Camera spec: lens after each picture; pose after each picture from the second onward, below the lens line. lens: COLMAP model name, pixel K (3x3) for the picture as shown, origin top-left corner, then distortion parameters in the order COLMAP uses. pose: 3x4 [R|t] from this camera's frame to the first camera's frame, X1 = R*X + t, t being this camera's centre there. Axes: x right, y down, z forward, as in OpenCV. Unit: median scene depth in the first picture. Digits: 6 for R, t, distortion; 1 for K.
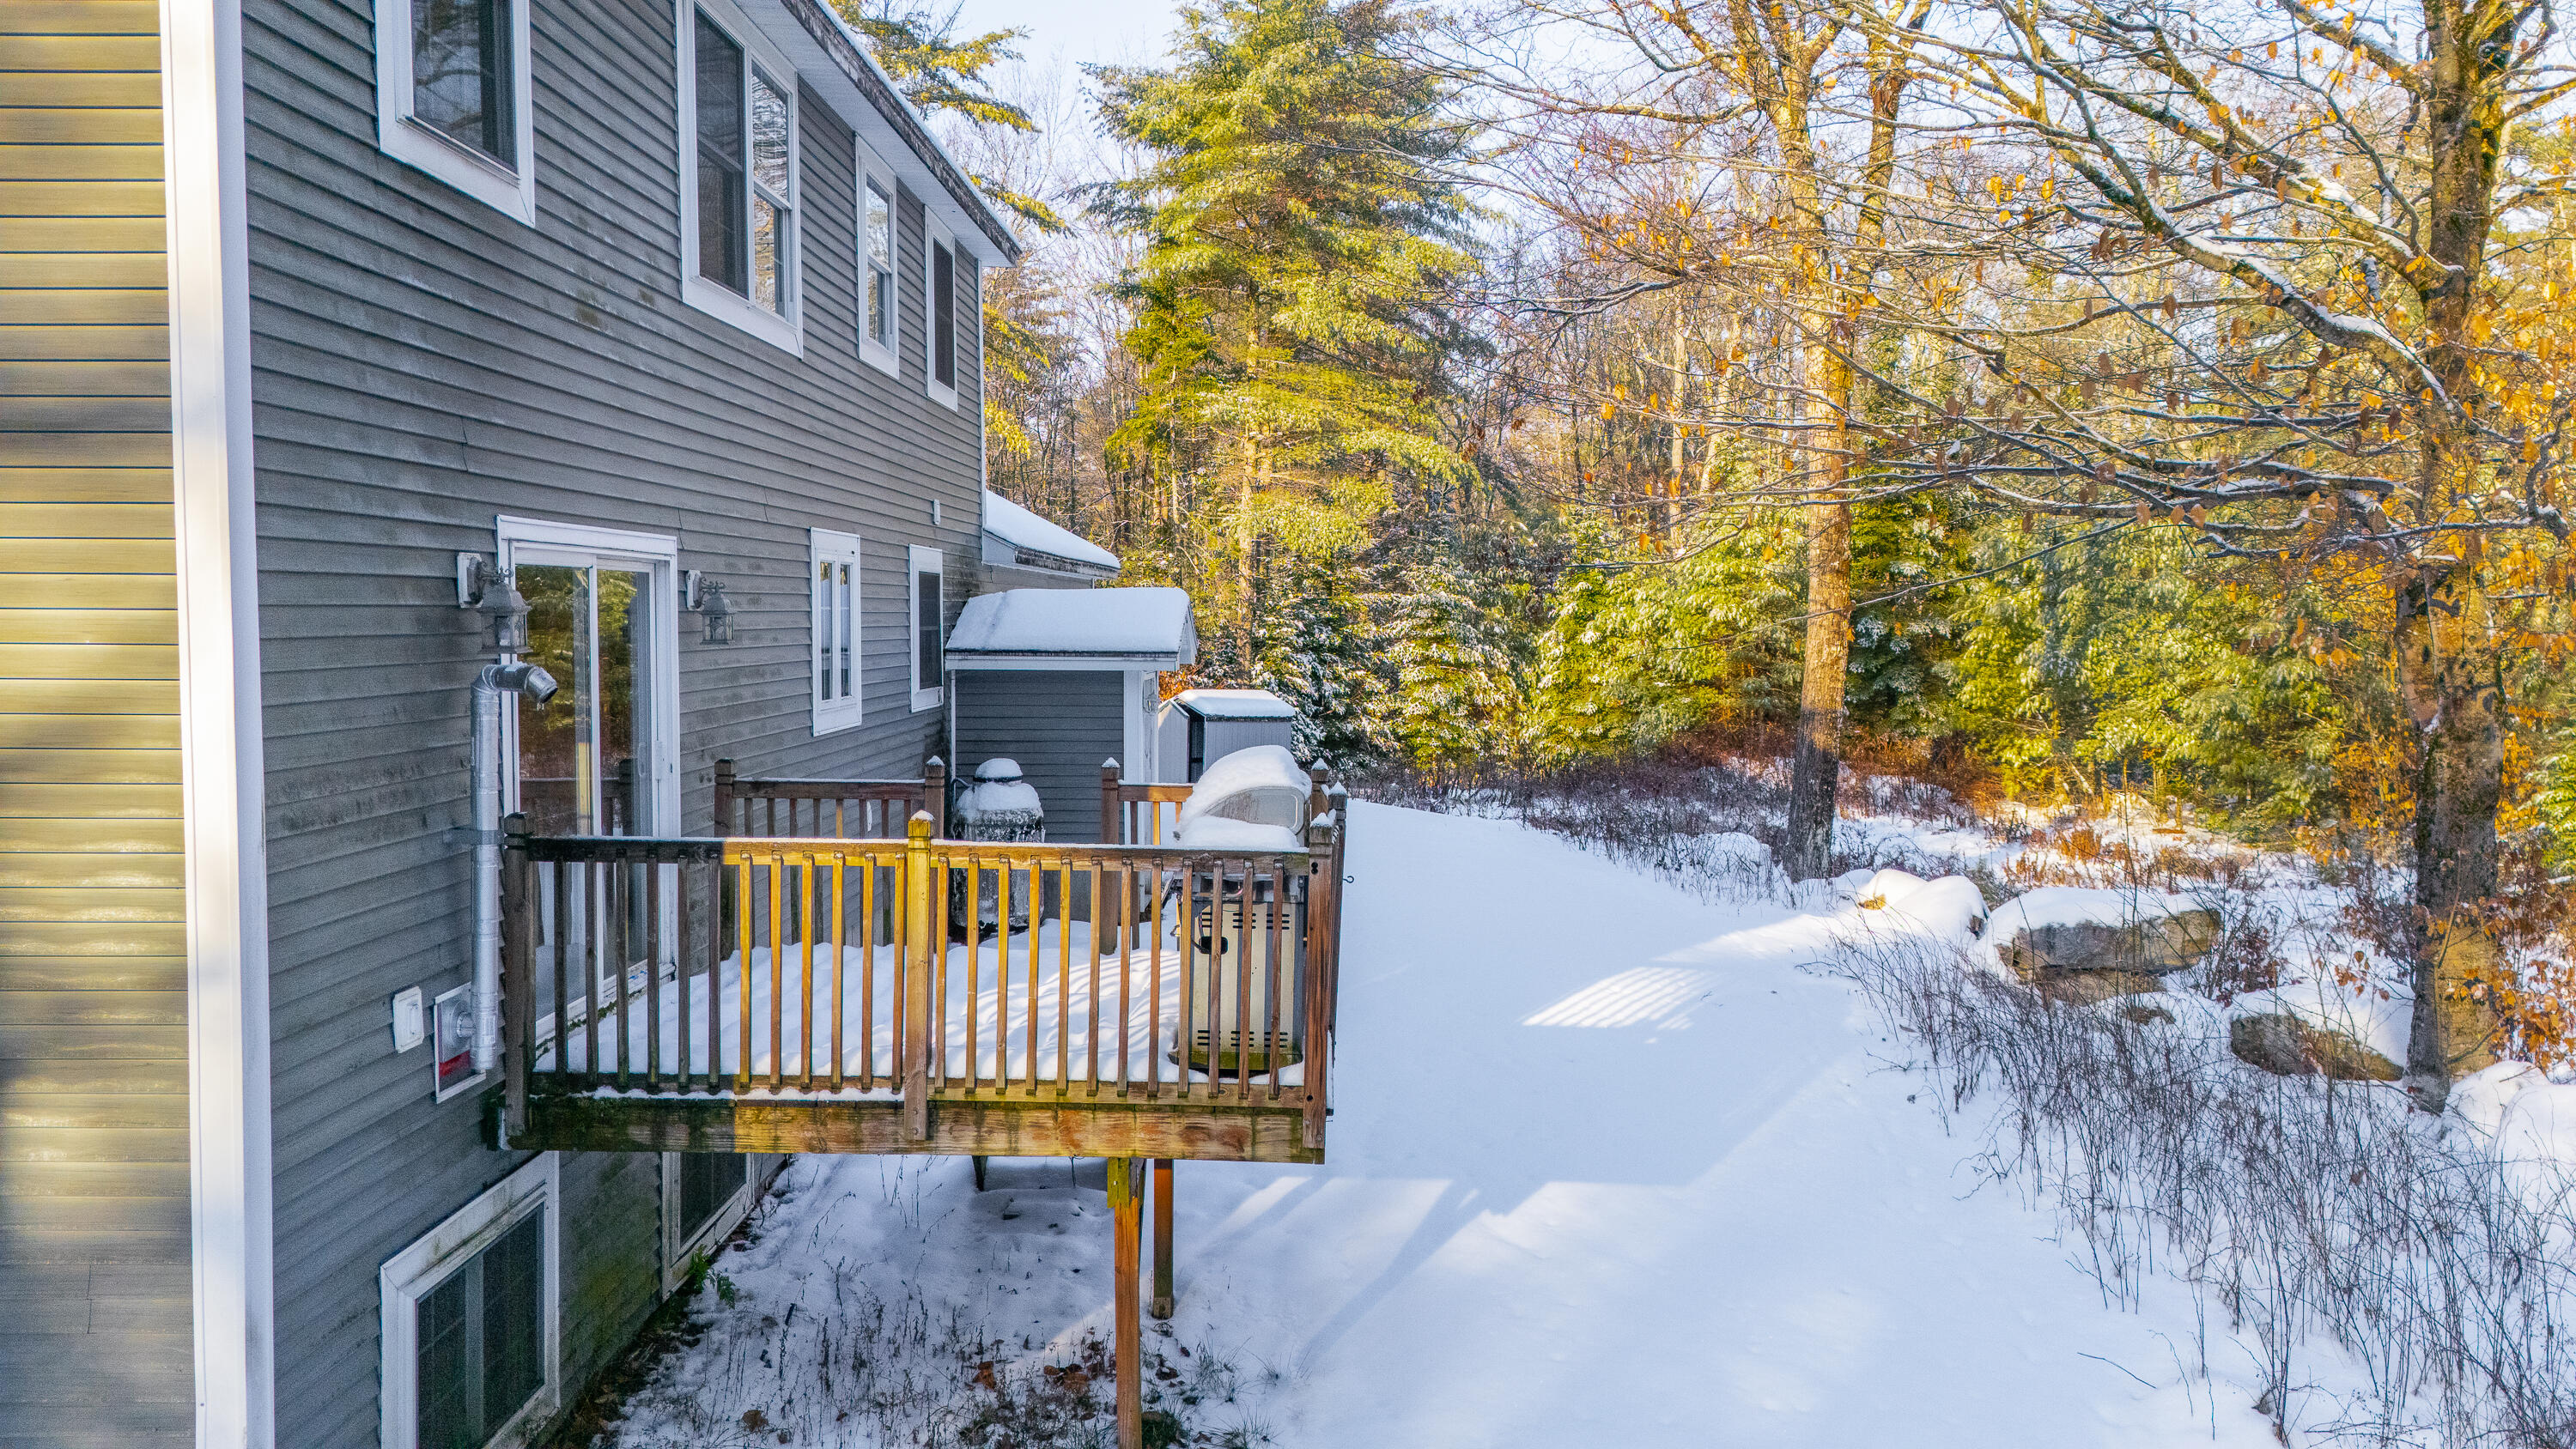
lens RADIAL K [[1876.7, 0, 1282.5], [0, 1876.7, 730.5], [0, 0, 1]] dist [0.087392, -0.087559]
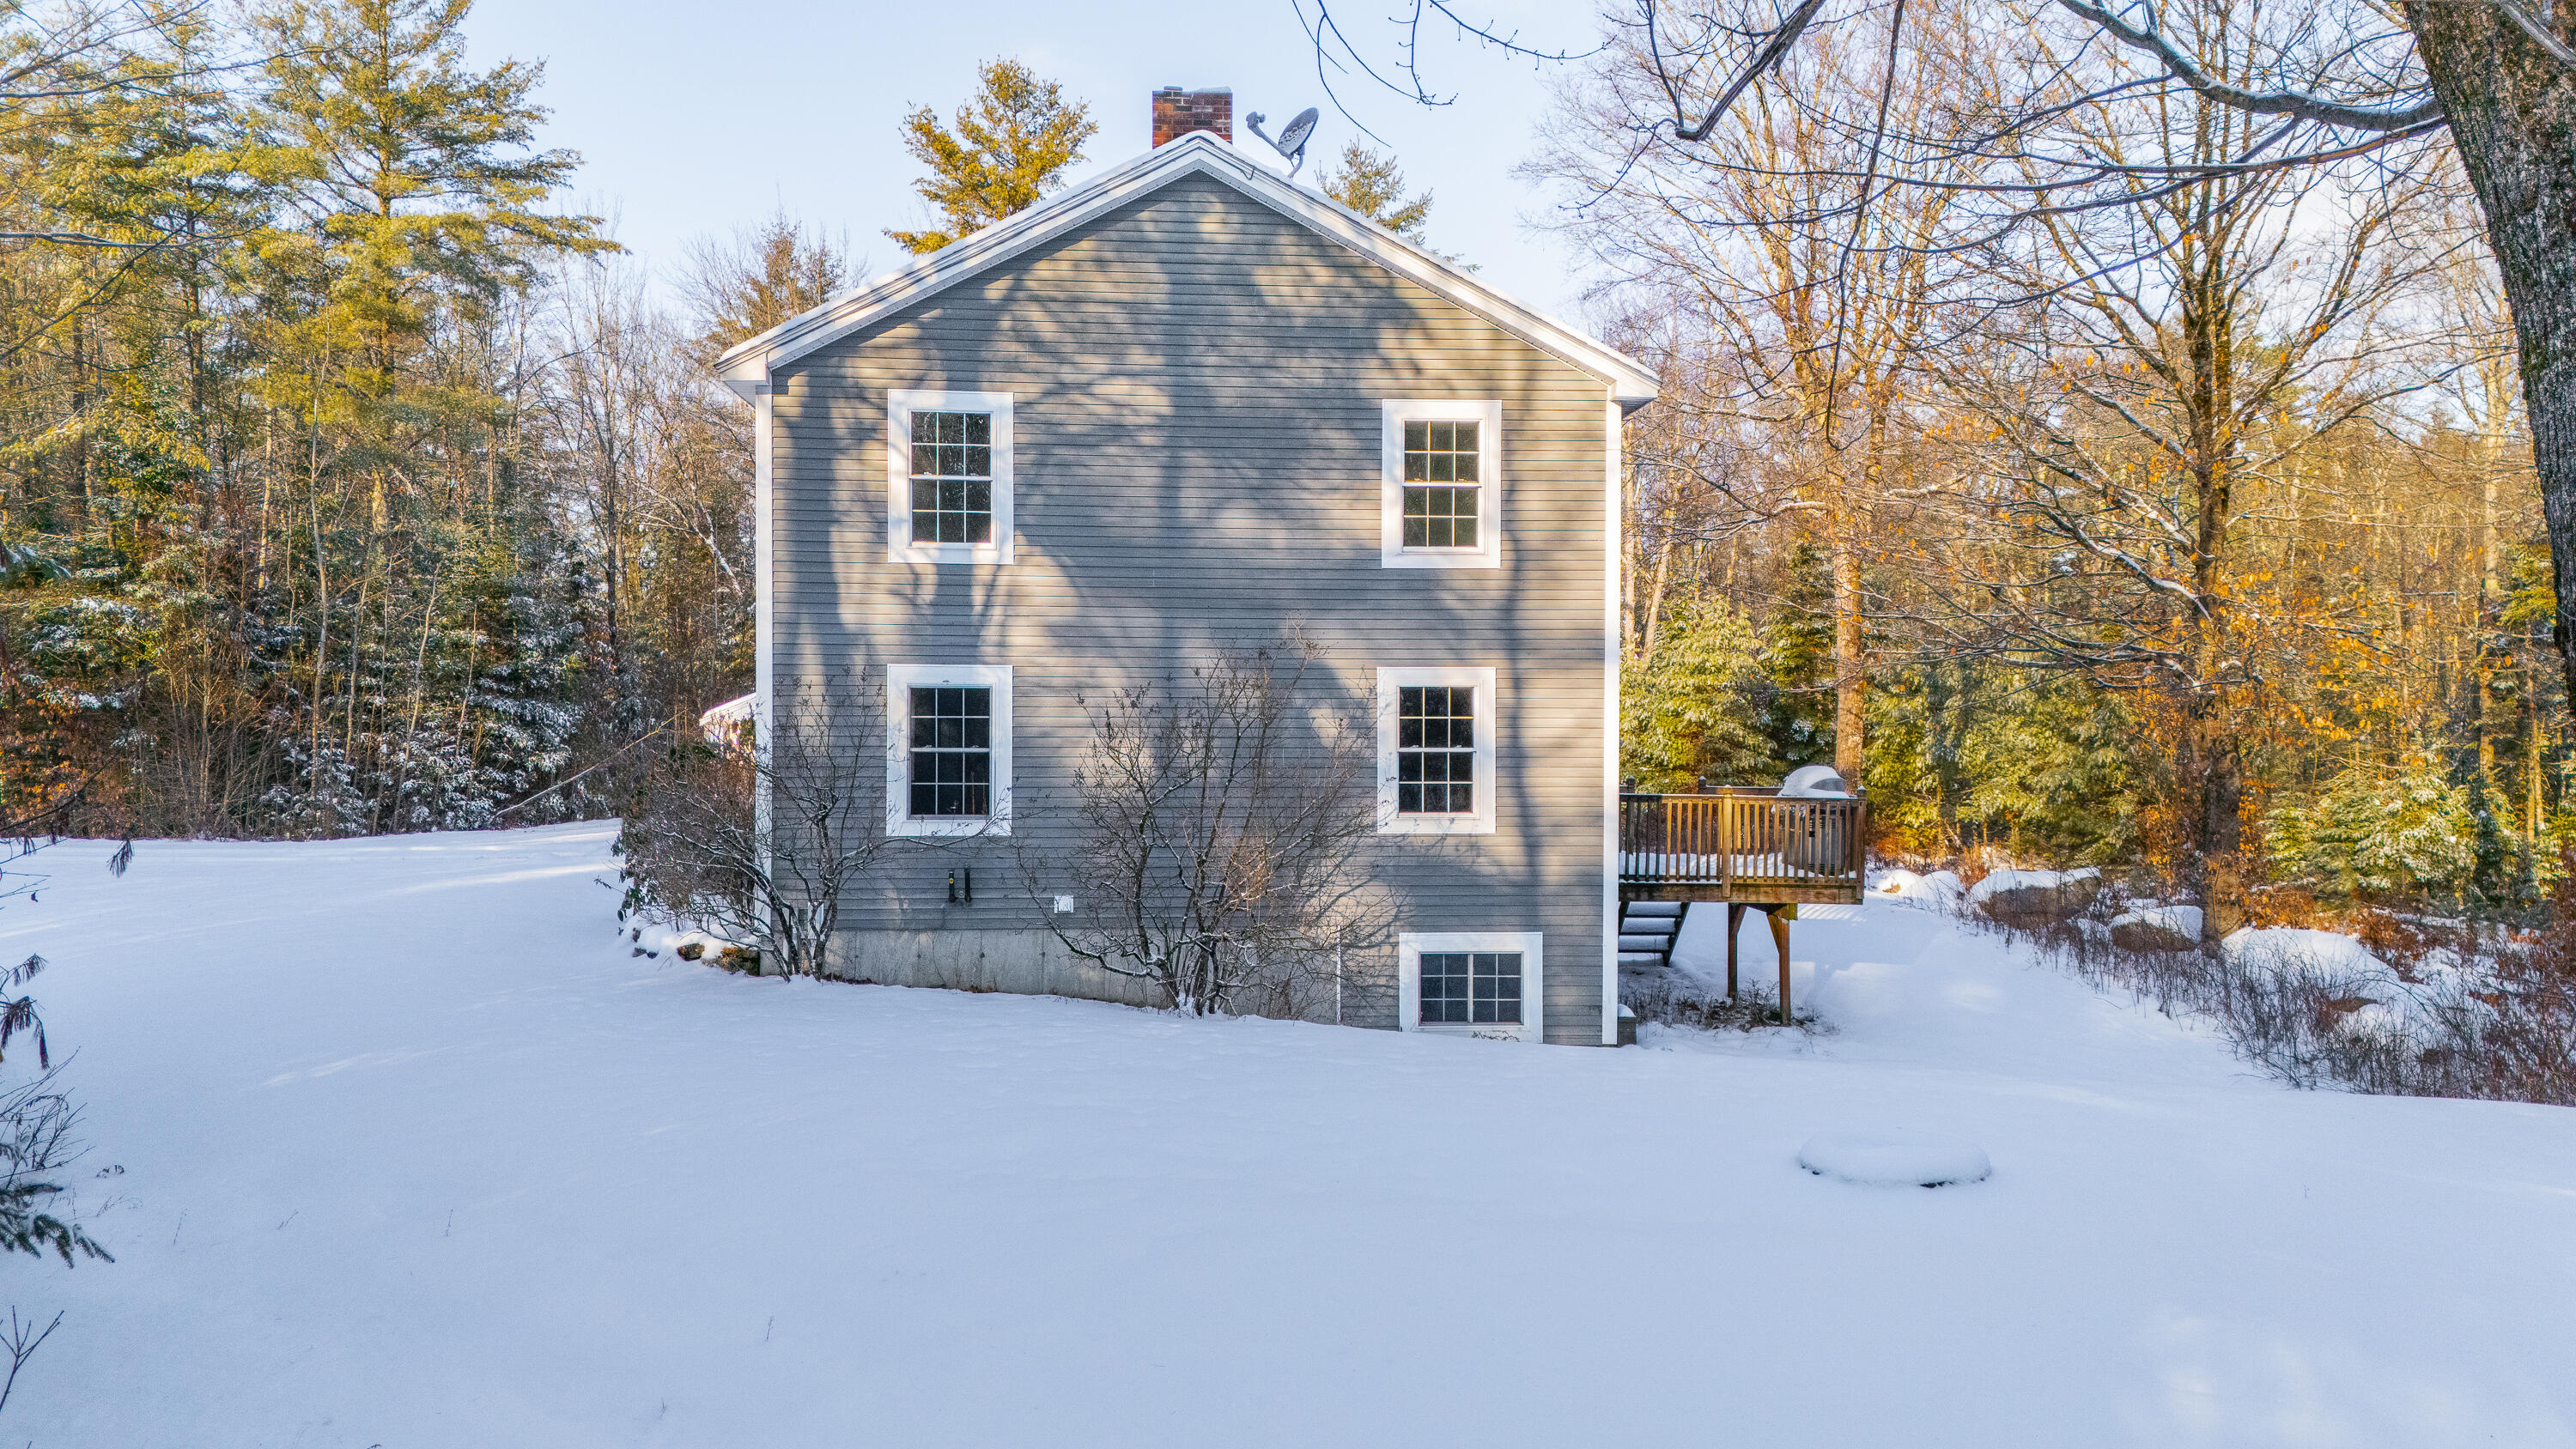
lens RADIAL K [[1868.2, 0, 1300.7], [0, 1868.2, 727.3], [0, 0, 1]] dist [0.092602, -0.087352]
pose [[0.994578, 0.000742, 0.103995, -0.687160], [0.004921, 0.998519, -0.054189, 0.064397], [-0.103881, 0.054407, 0.993101, -1.099333]]
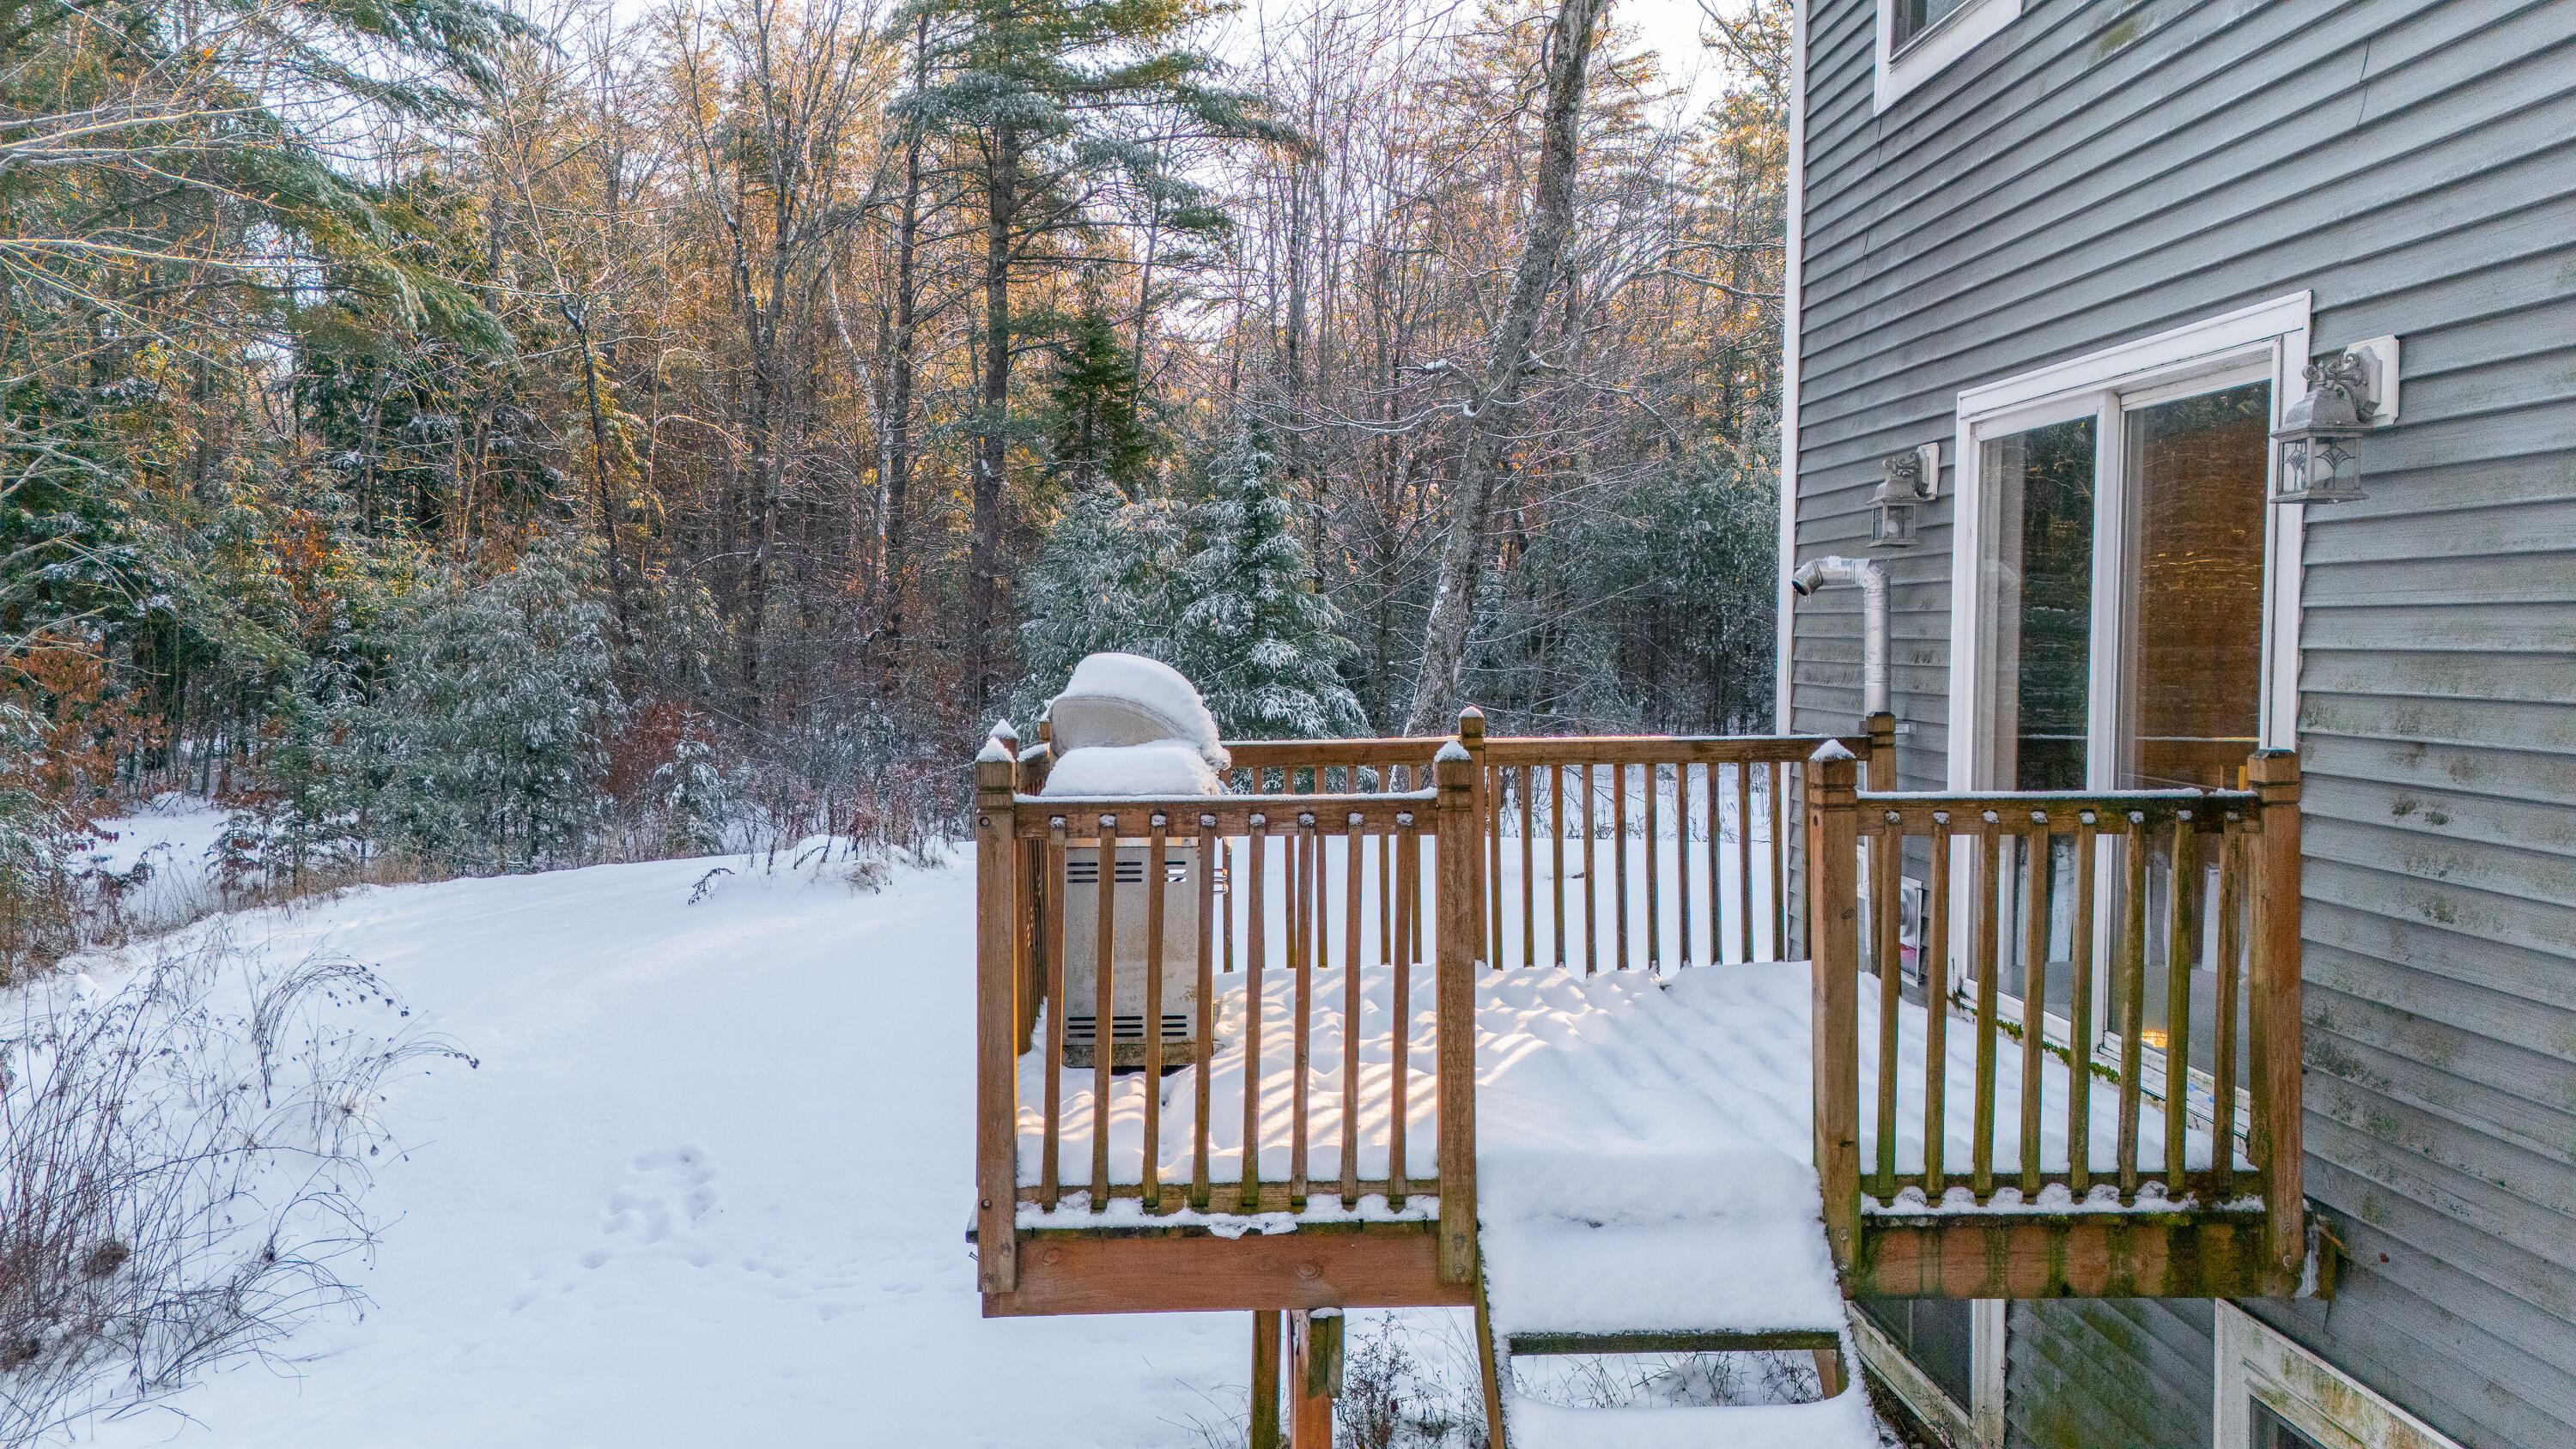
lens RADIAL K [[1868.2, 0, 1286.1], [0, 1868.2, 721.1], [0, 0, 1]] dist [0.092602, -0.087352]
pose [[-0.996023, 0.006444, -0.088867, -0.004242], [-0.003397, 0.993909, 0.110148, -0.033306], [0.089035, 0.110012, -0.989934, 1.132182]]
